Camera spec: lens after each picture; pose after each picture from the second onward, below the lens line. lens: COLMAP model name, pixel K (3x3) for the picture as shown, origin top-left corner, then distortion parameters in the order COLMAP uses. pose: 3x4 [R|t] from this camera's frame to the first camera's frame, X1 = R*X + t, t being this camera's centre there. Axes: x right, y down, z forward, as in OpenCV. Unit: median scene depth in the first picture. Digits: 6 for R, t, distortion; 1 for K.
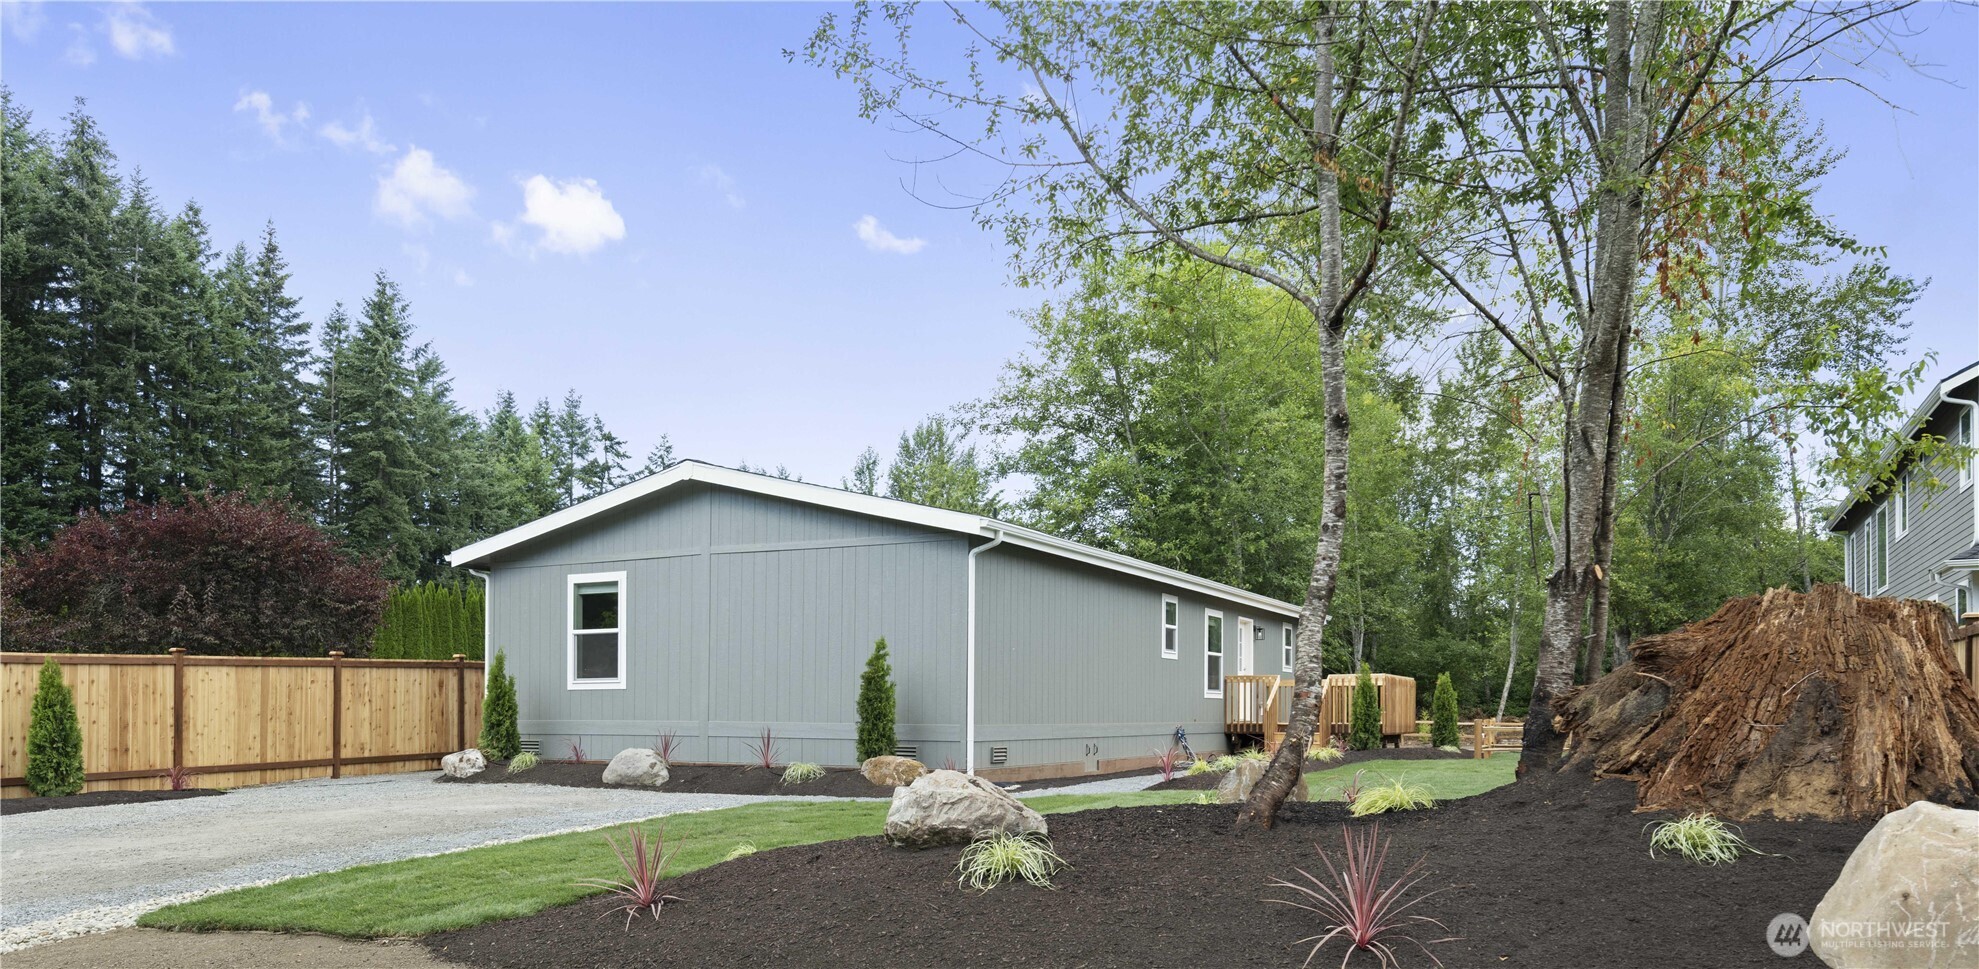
lens RADIAL K [[1271.0, 0, 999.5], [0, 1271.0, 722.3], [0, 0, 1]] dist [-0.001078, 0.002523]
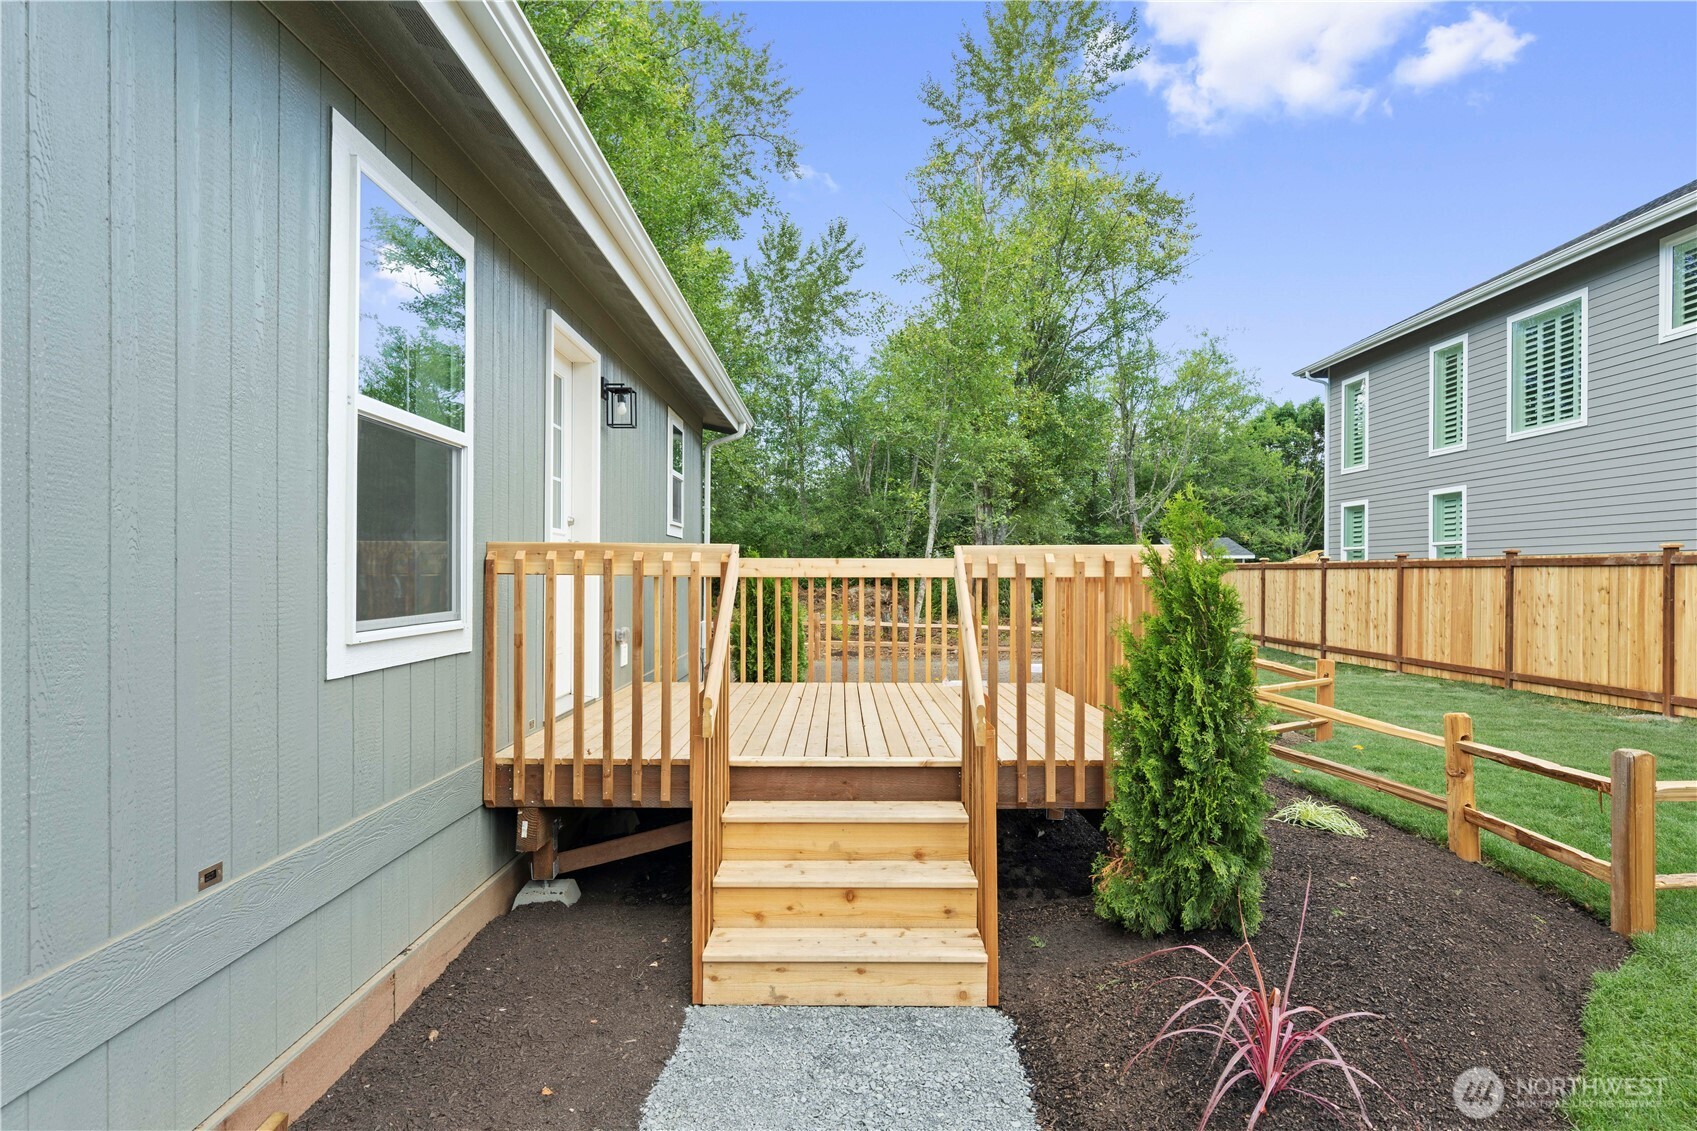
lens RADIAL K [[967.1, 0, 849.5], [0, 967.1, 586.9], [0, 0, 1]] dist [0.003640, 0.002969]
pose [[0.884796, -0.004138, 0.465960, 0.094654], [0.000803, 0.999973, 0.007356, -0.018539], [-0.465977, -0.006135, 0.884775, 0.501446]]
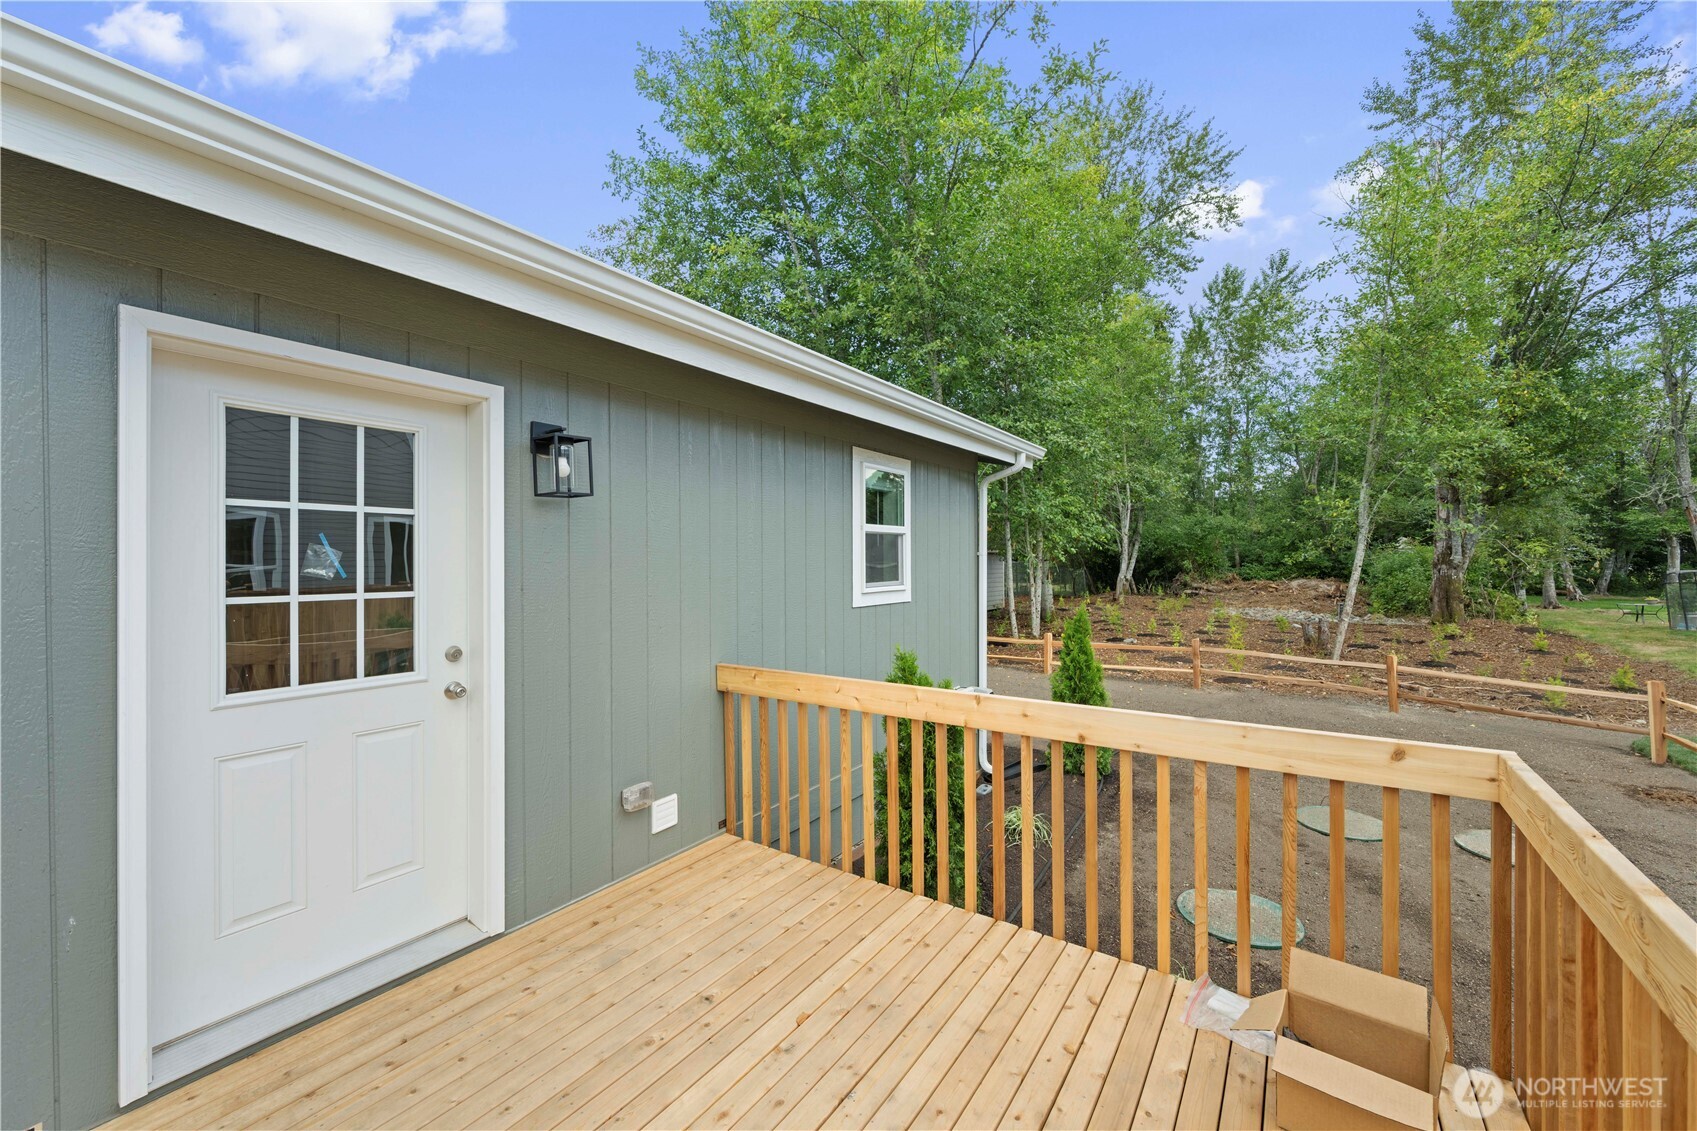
lens RADIAL K [[663.5, 0, 842.3], [0, 663.5, 568.0], [0, 0, 1]] dist [-0.006092, -0.000042]
pose [[0.991275, -0.006032, -0.131674, 0.169500], [0.006665, 0.999968, 0.004367, -0.035453], [0.131644, -0.005206, 0.991283, 0.590692]]
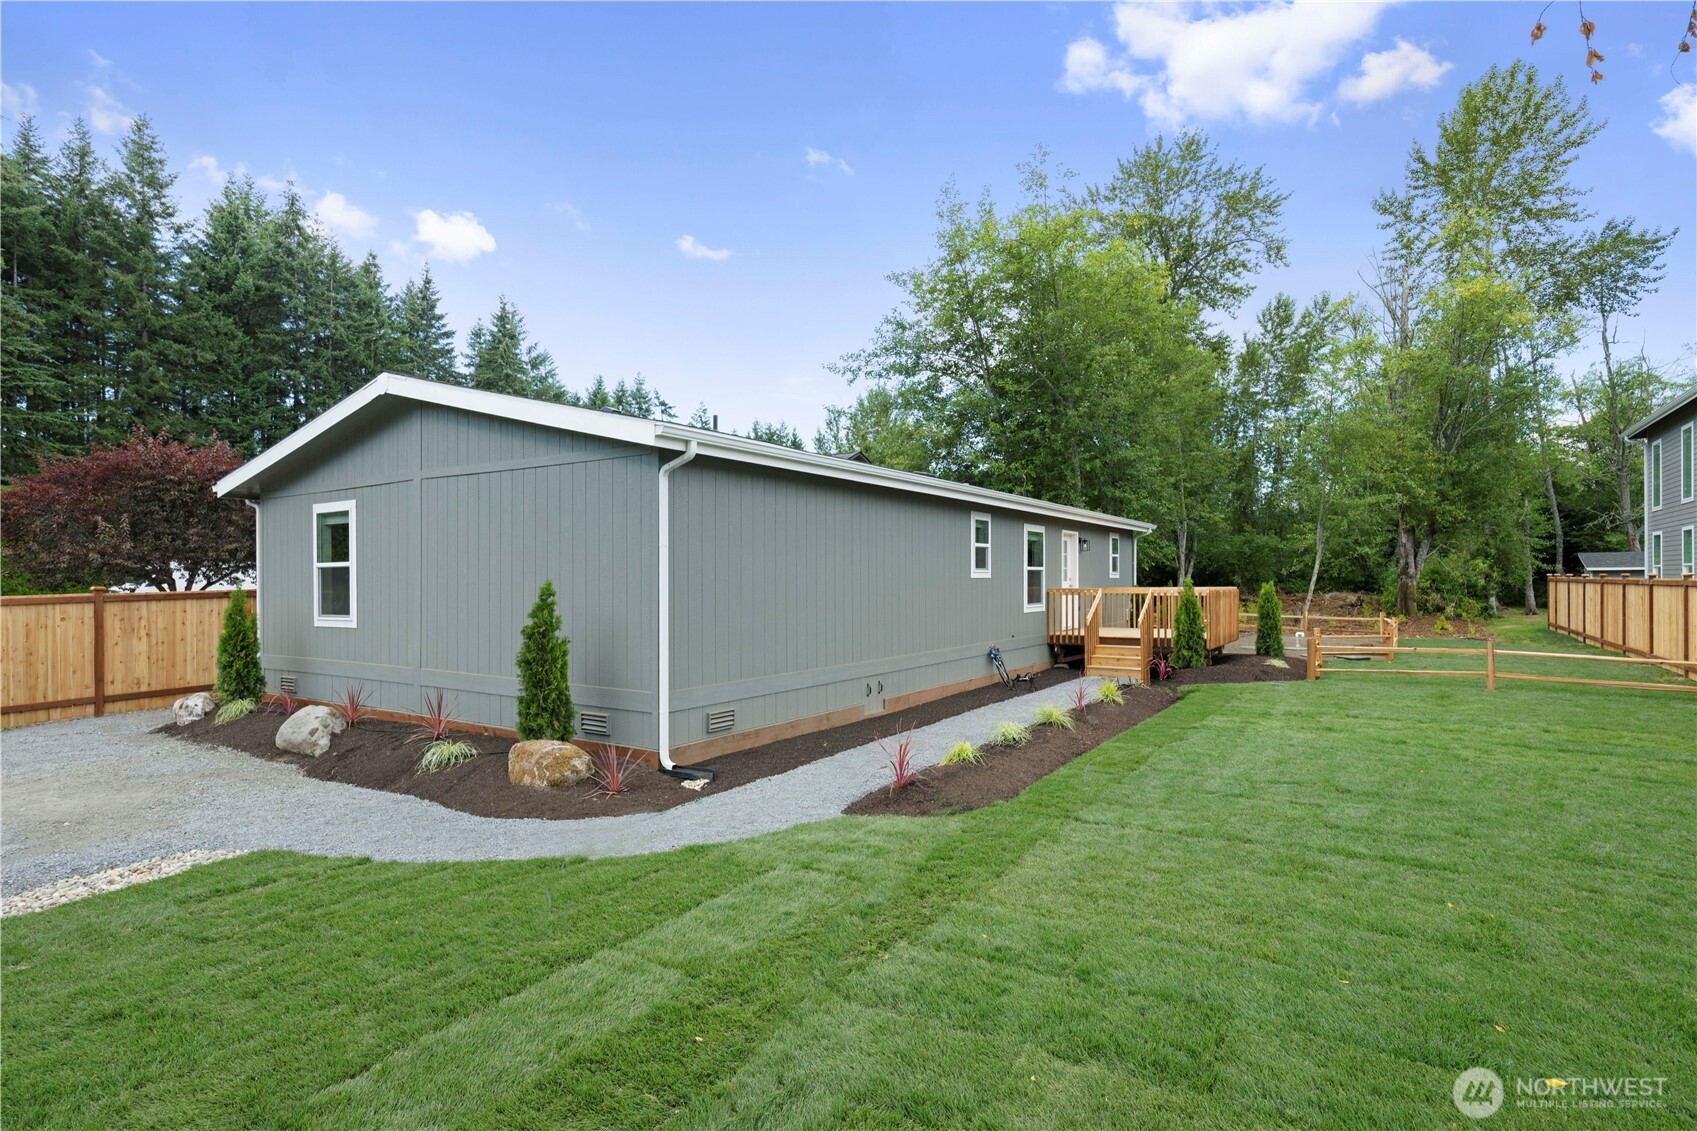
lens RADIAL K [[825.2, 0, 861.0], [0, 825.2, 595.2], [0, 0, 1]] dist [-0.000282, 0.001642]
pose [[0.995270, -0.006008, -0.096958, 0.055996], [0.006913, 0.999936, 0.009007, -0.023299], [0.096897, -0.009635, 0.995248, 0.195277]]
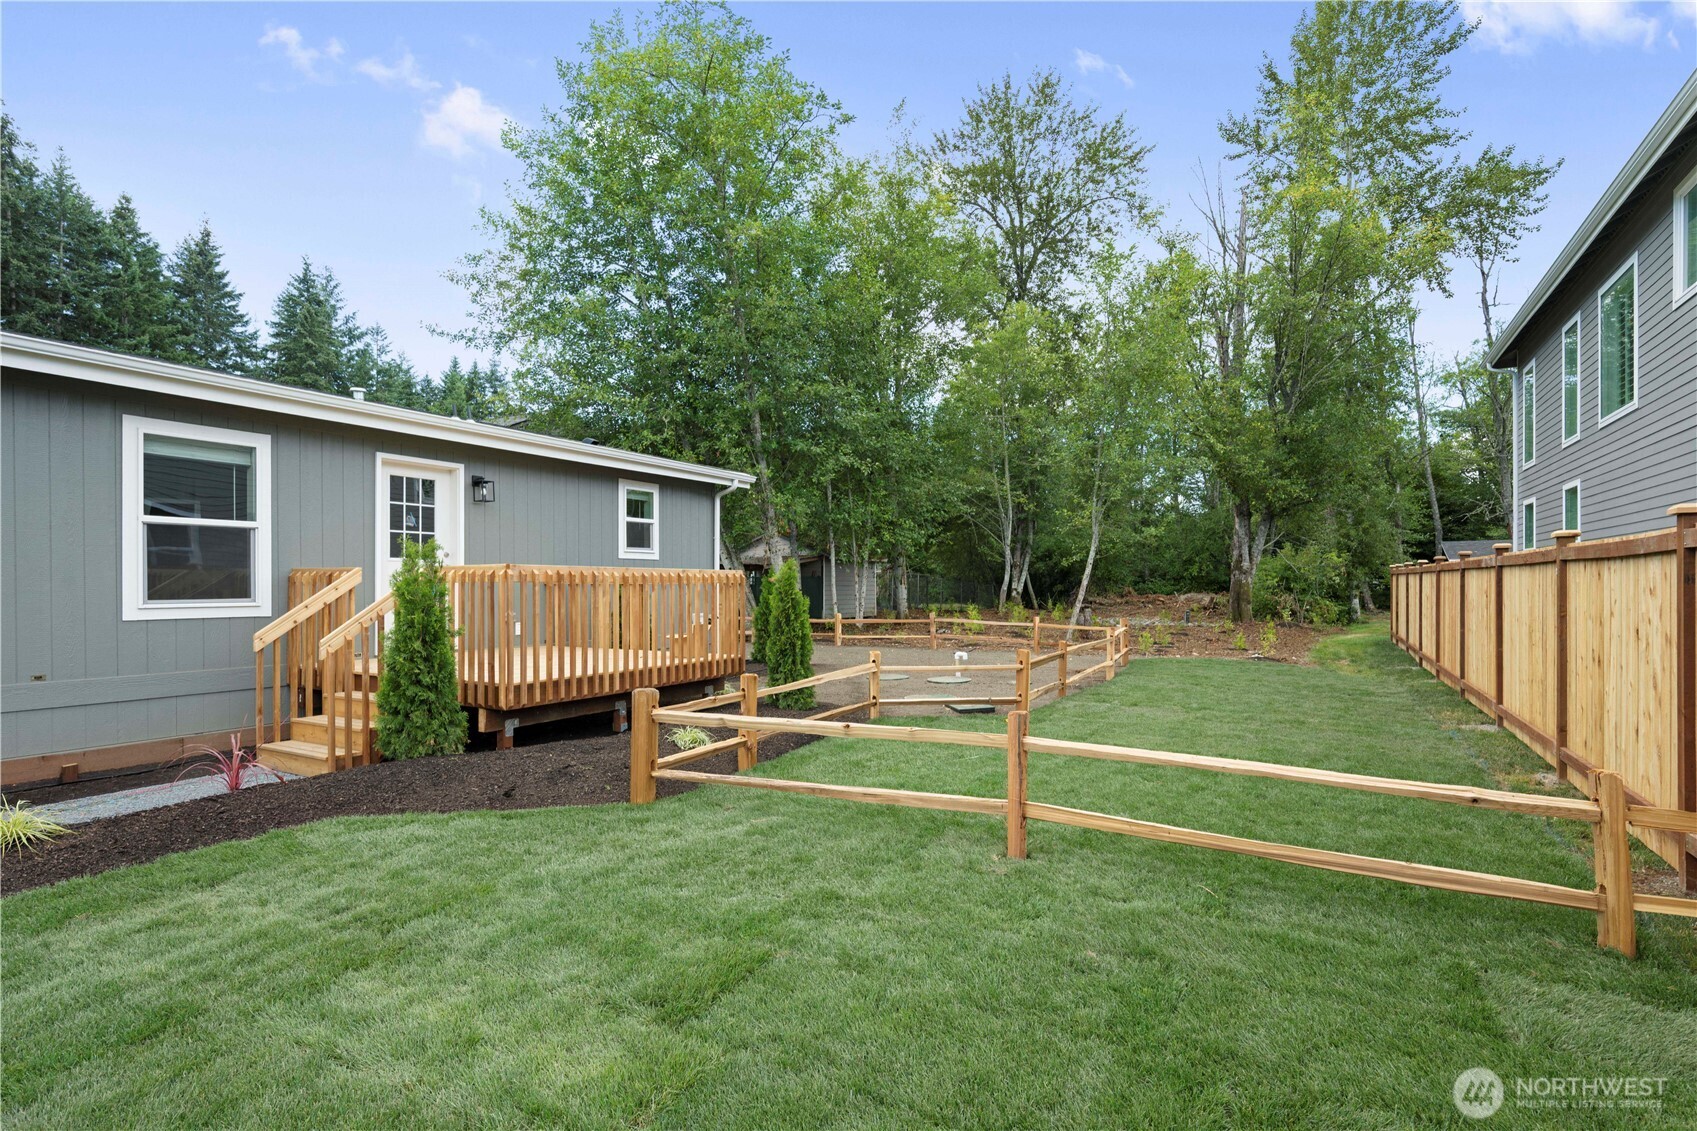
lens RADIAL K [[825.2, 0, 842.3], [0, 825.2, 598.3], [0, 0, 1]] dist [-0.000282, 0.001642]
pose [[0.999309, -0.003817, -0.036977, 0.243690], [0.004190, 0.999941, 0.010015, -0.016978], [0.036936, -0.010163, 0.999266, 0.421597]]
